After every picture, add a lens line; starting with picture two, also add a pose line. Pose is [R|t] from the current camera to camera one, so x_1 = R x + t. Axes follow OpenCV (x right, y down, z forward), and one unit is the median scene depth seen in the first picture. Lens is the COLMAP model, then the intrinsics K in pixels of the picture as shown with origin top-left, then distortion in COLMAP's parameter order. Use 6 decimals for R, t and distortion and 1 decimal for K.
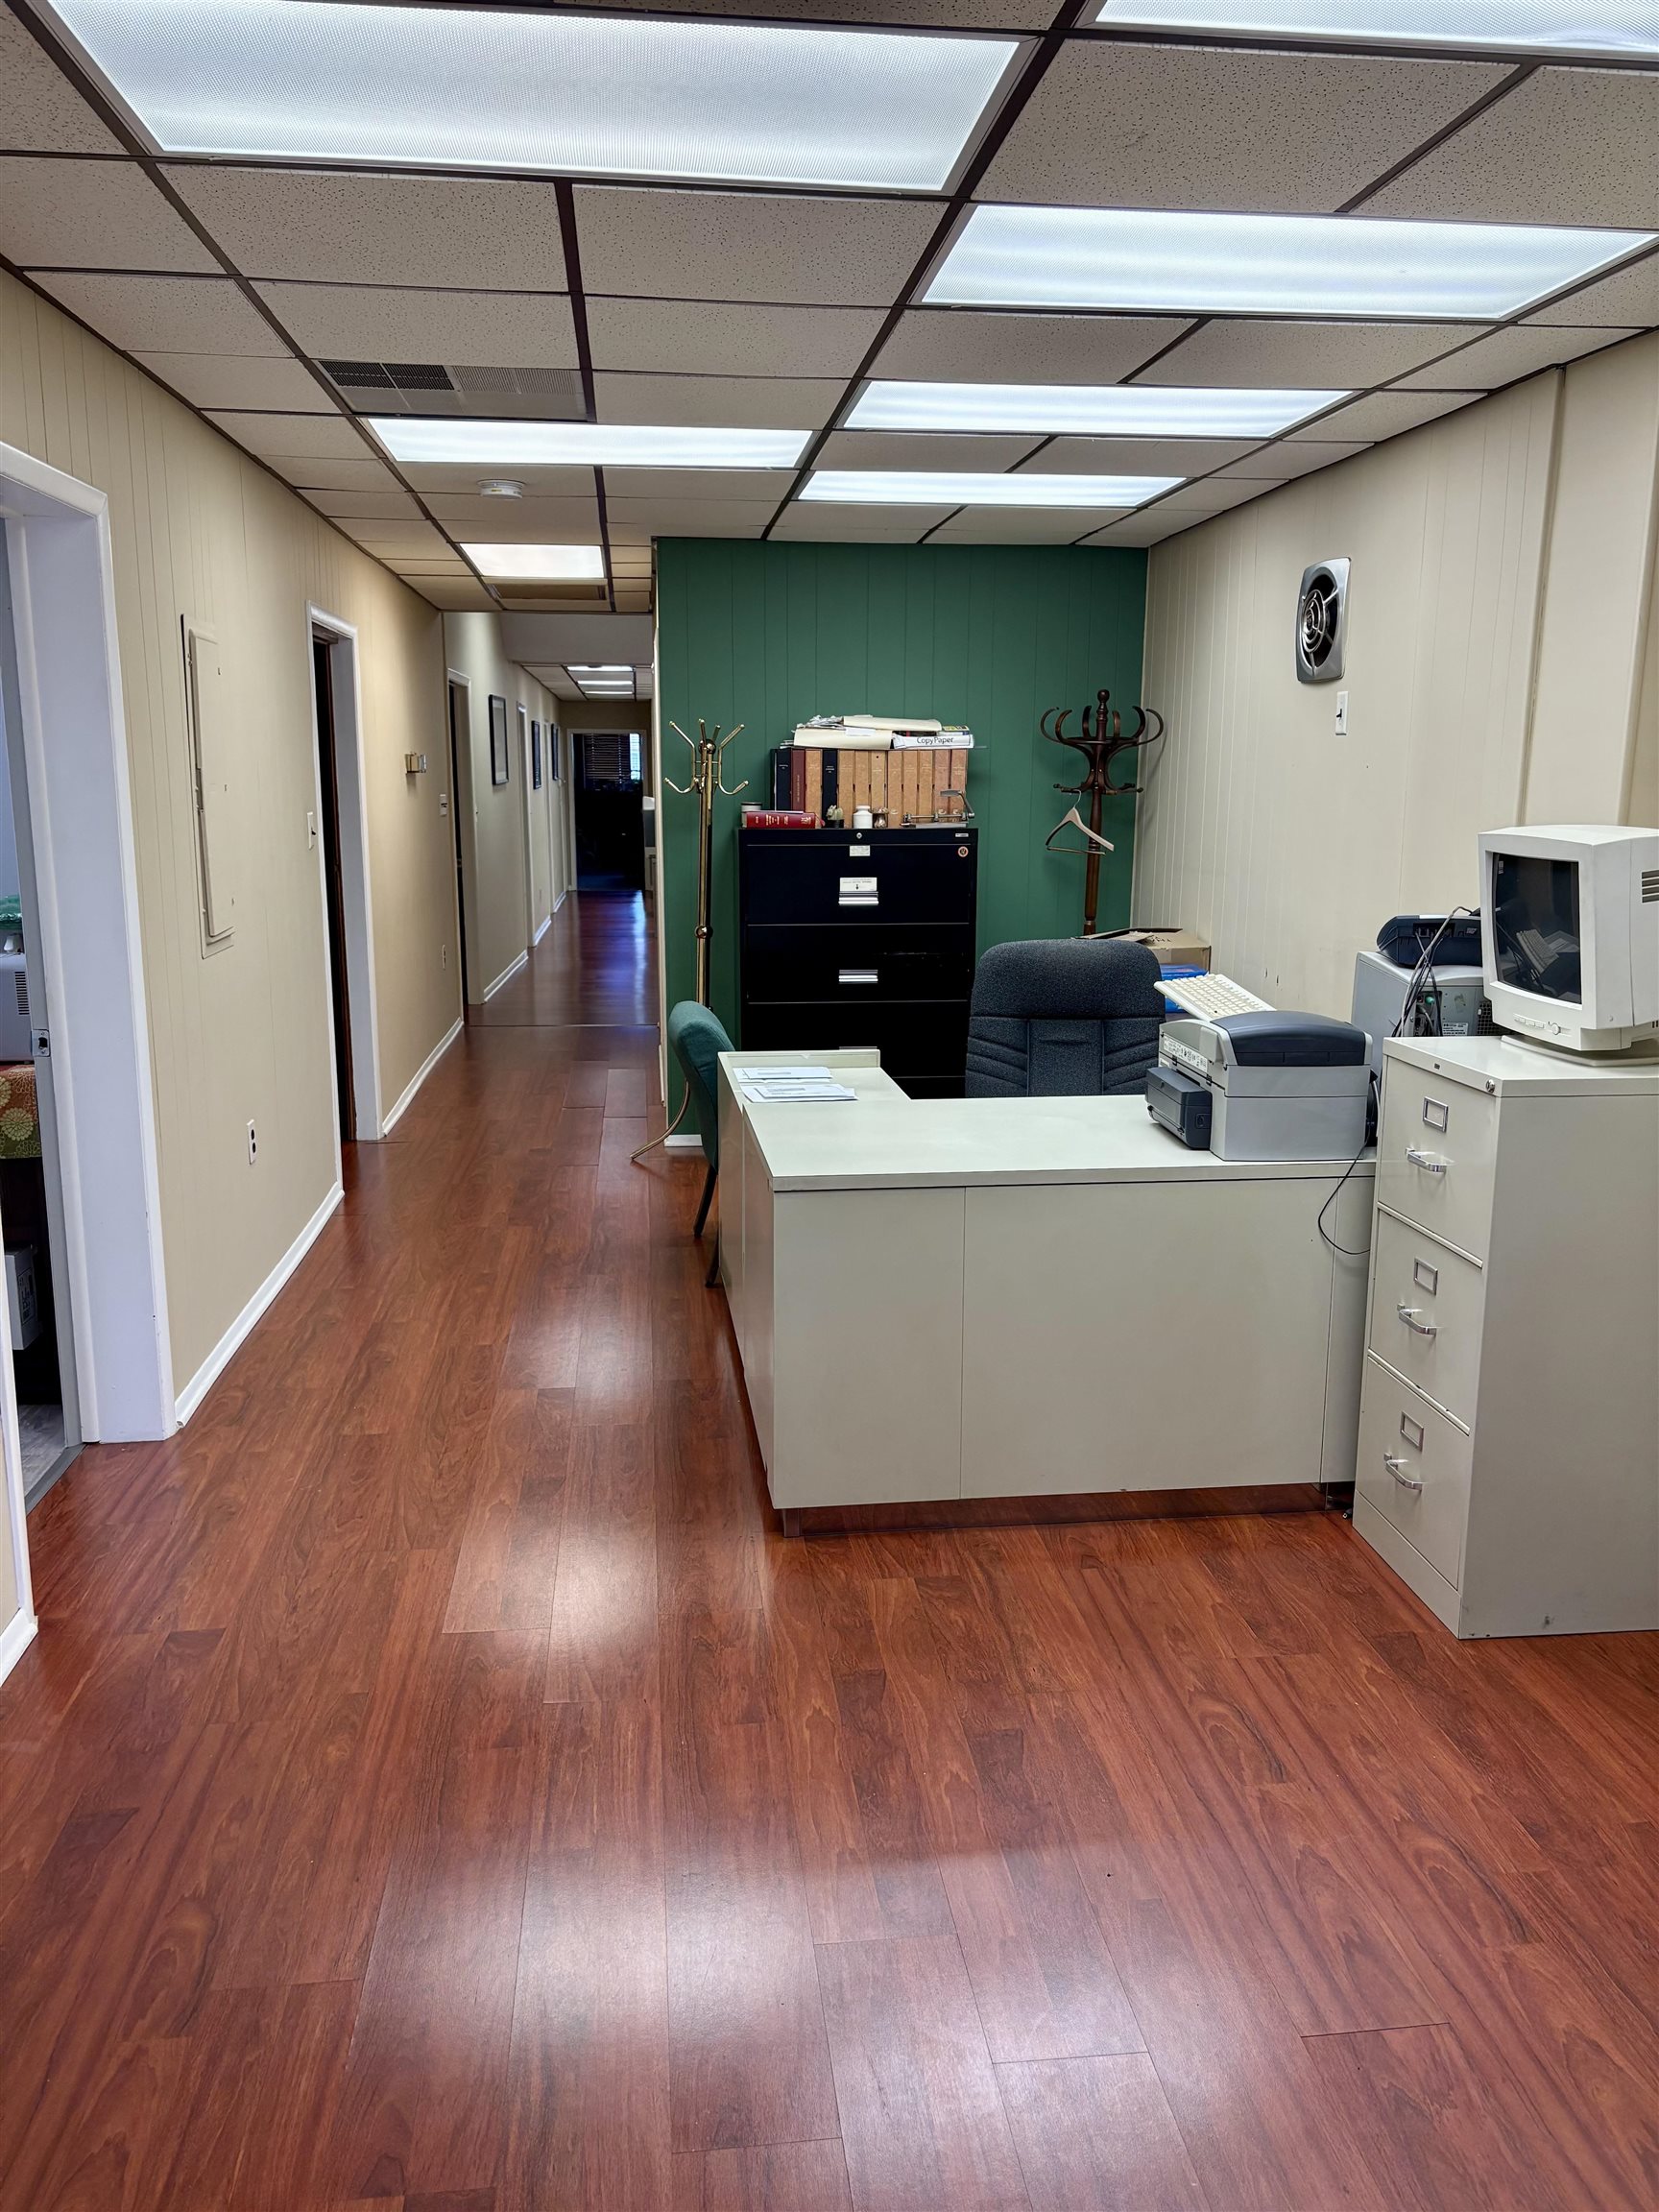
lens RADIAL K [[1686.2, 0, 828.8], [0, 1686.2, 1095.8], [0, 0, 1]] dist [0.066766, -0.071923]
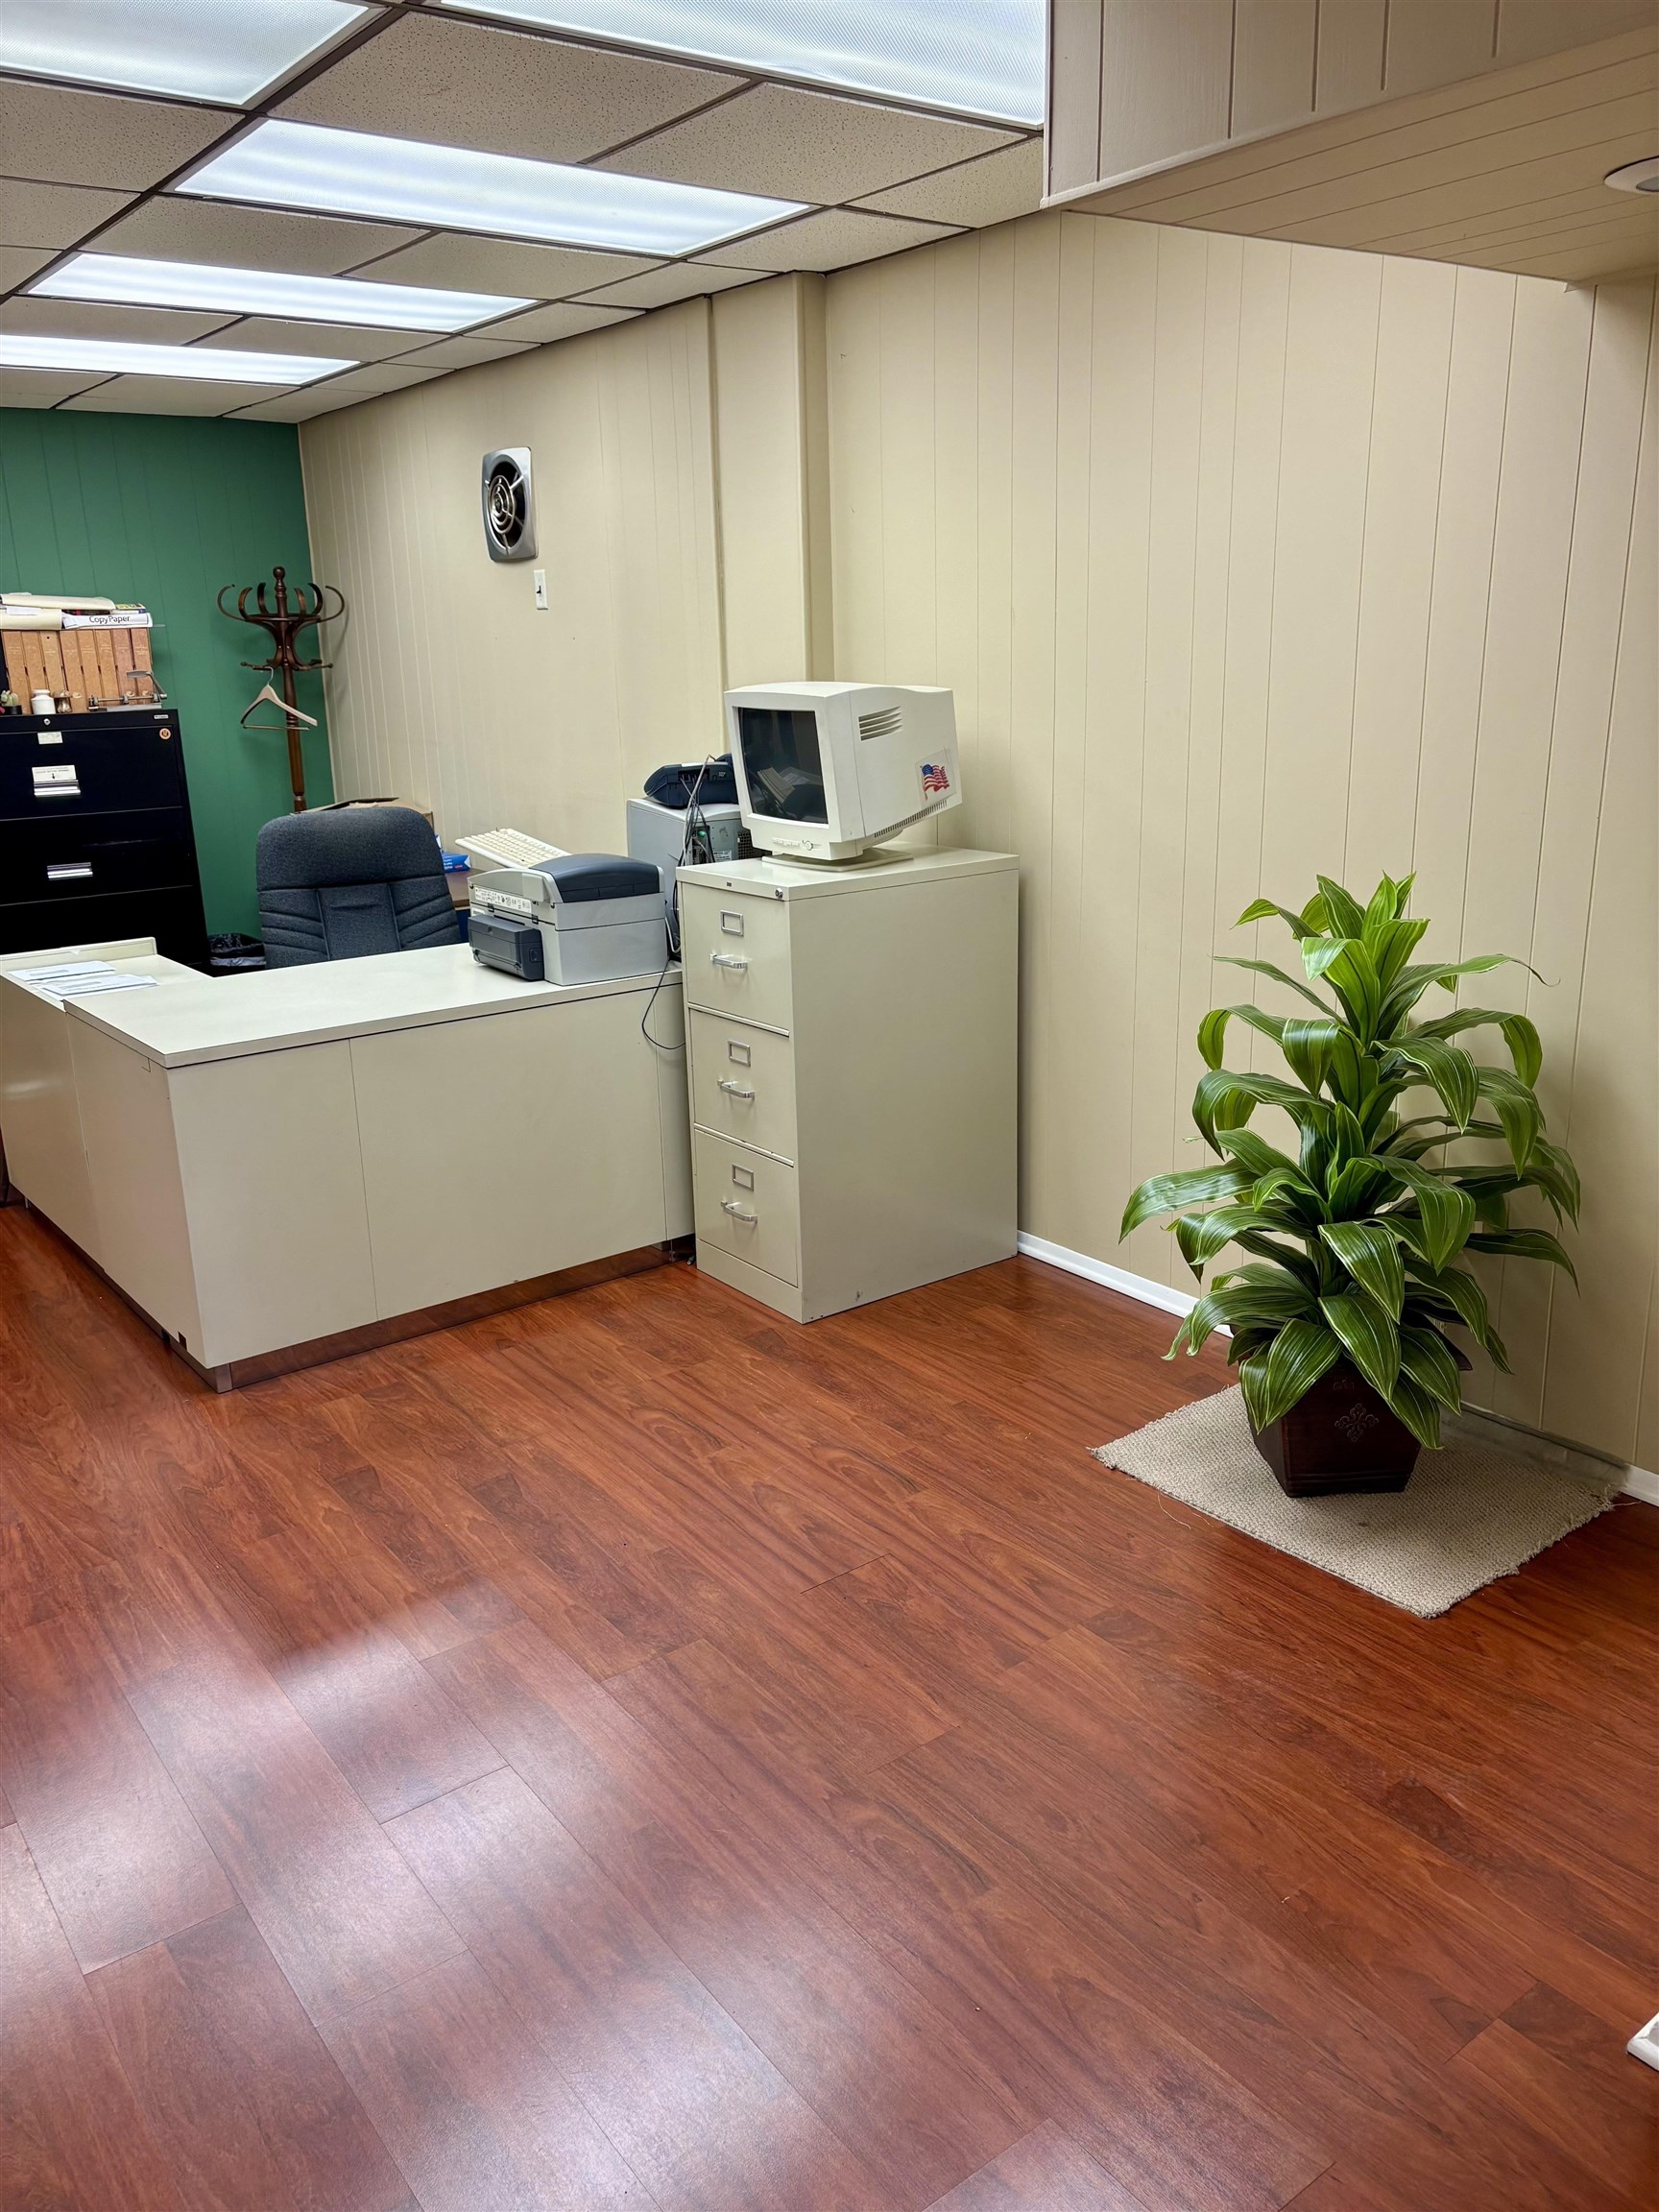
lens RADIAL K [[1686.2, 0, 828.8], [0, 1686.2, 1095.8], [0, 0, 1]] dist [0.066766, -0.071923]
pose [[0.859616, -0.158606, 0.485700, -0.187828], [0.123464, 0.986909, 0.103762, 0.014972], [-0.495799, -0.029229, 0.867945, -0.105835]]
